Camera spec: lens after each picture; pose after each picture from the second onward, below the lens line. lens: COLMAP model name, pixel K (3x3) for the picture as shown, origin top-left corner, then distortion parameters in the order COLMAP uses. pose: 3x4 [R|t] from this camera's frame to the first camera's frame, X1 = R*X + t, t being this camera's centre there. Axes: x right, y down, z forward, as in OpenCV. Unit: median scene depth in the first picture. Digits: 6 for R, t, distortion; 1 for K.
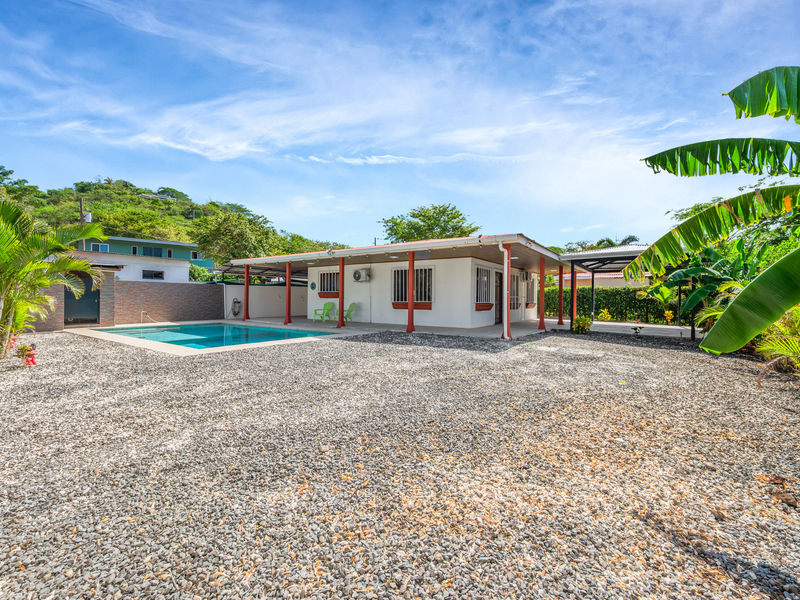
lens RADIAL K [[357.9, 0, 401.0], [0, 357.9, 298.1], [0, 0, 1]] dist [0.002947, -0.000185]
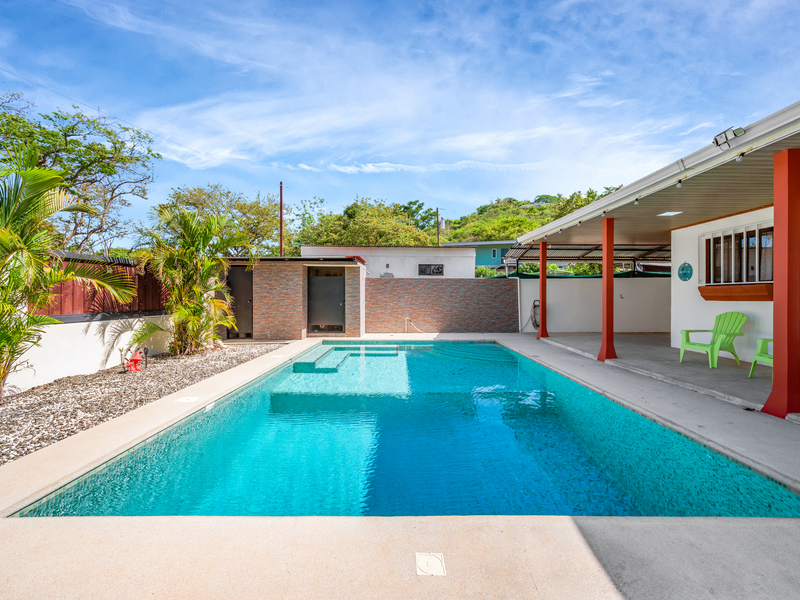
lens RADIAL K [[357.9, 0, 404.4], [0, 357.9, 298.1], [0, 0, 1]] dist [0.002947, -0.000185]
pose [[0.567969, -0.000491, -0.823050, -0.086990], [-0.001029, 0.999999, -0.001306, -0.002754], [0.823049, 0.001589, 0.567968, 0.497516]]
